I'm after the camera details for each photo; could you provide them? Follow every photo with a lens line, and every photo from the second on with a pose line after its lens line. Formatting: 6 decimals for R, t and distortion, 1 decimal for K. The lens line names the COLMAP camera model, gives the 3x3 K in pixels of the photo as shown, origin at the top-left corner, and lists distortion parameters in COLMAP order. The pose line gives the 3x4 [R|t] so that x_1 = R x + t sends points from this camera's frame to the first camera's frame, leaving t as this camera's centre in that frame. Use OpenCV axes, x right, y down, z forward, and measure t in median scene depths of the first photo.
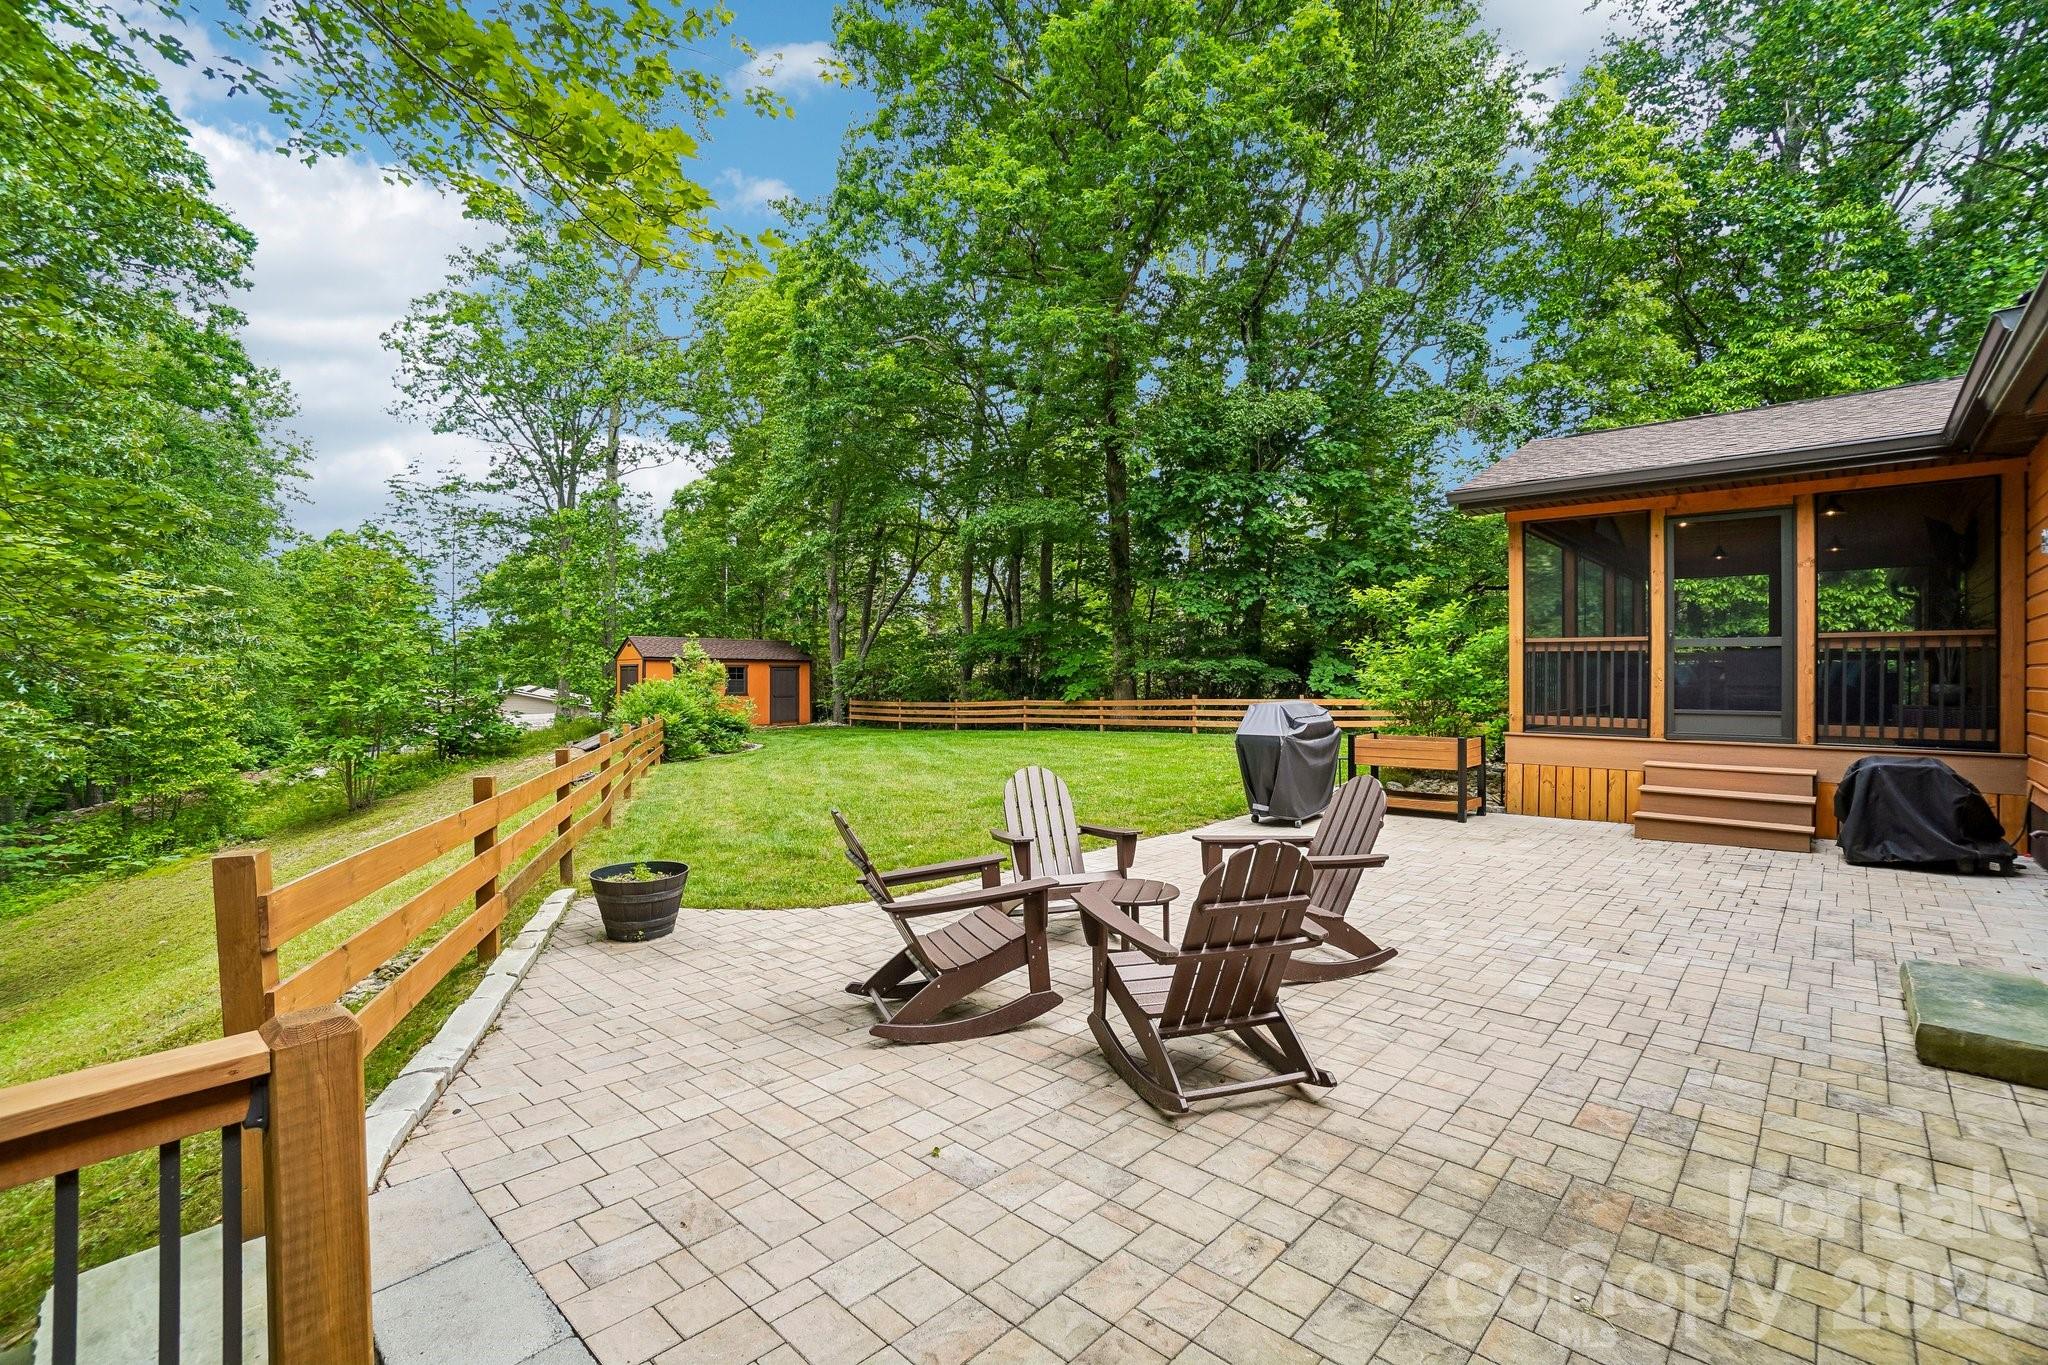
lens RADIAL K [[883.2, 0, 1021.9], [0, 883.2, 681.3], [0, 0, 1]] dist [-0.000312, -0.000011]
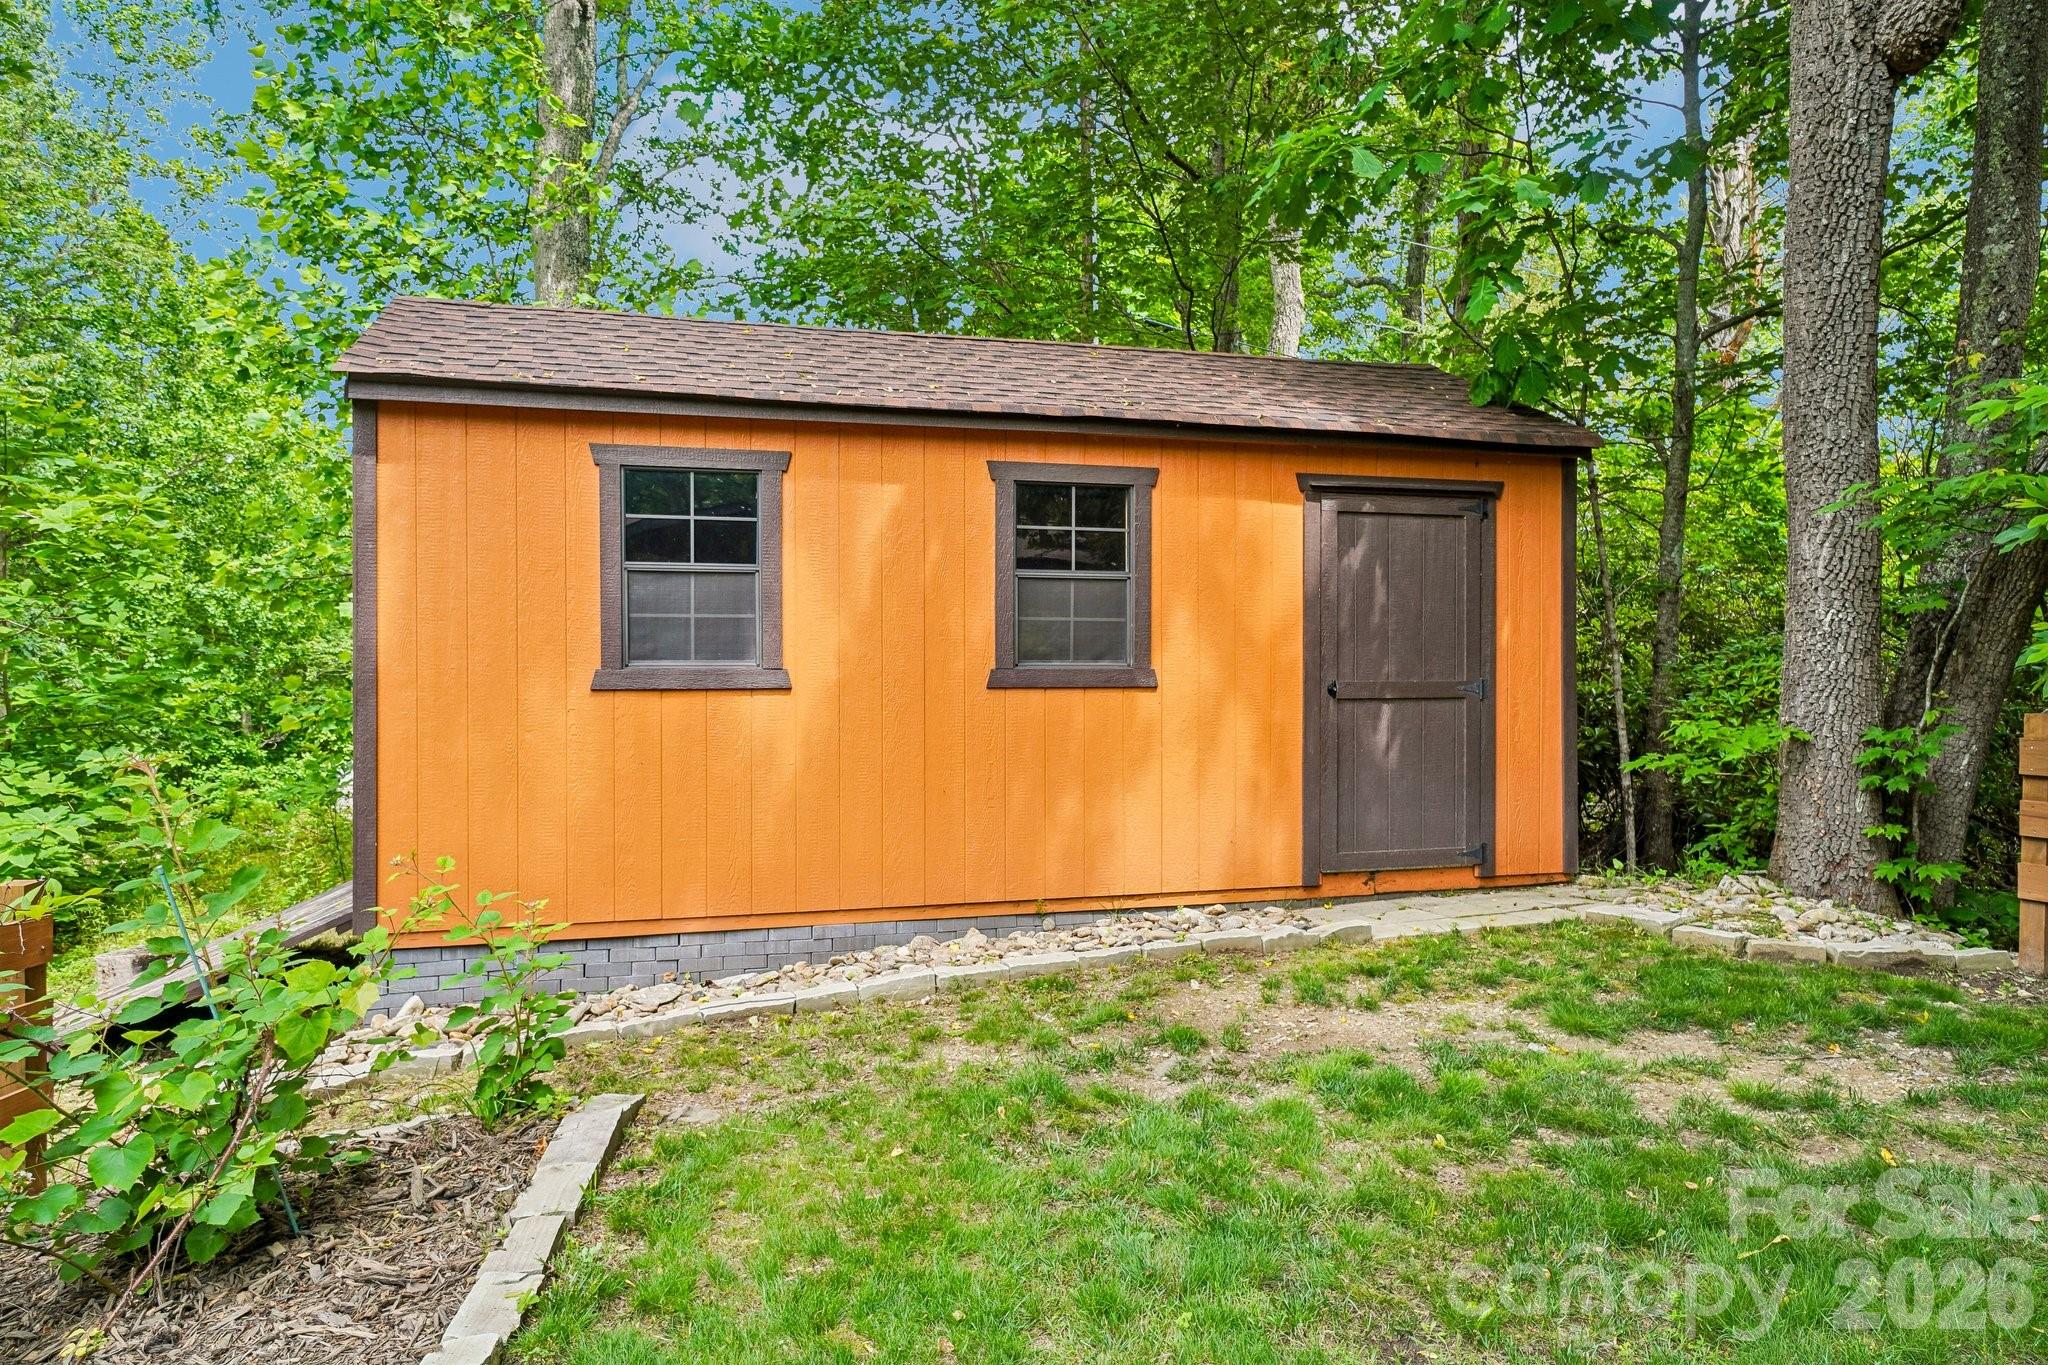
lens RADIAL K [[1383.8, 0, 1025.6], [0, 1383.8, 680.7], [0, 0, 1]] dist [-0.000006, -0.000029]
pose [[0.838131, 0.003573, -0.545457, -0.187083], [-0.004350, 0.999991, -0.000134, 0.016500], [0.545451, 0.002484, 0.838139, 0.743371]]
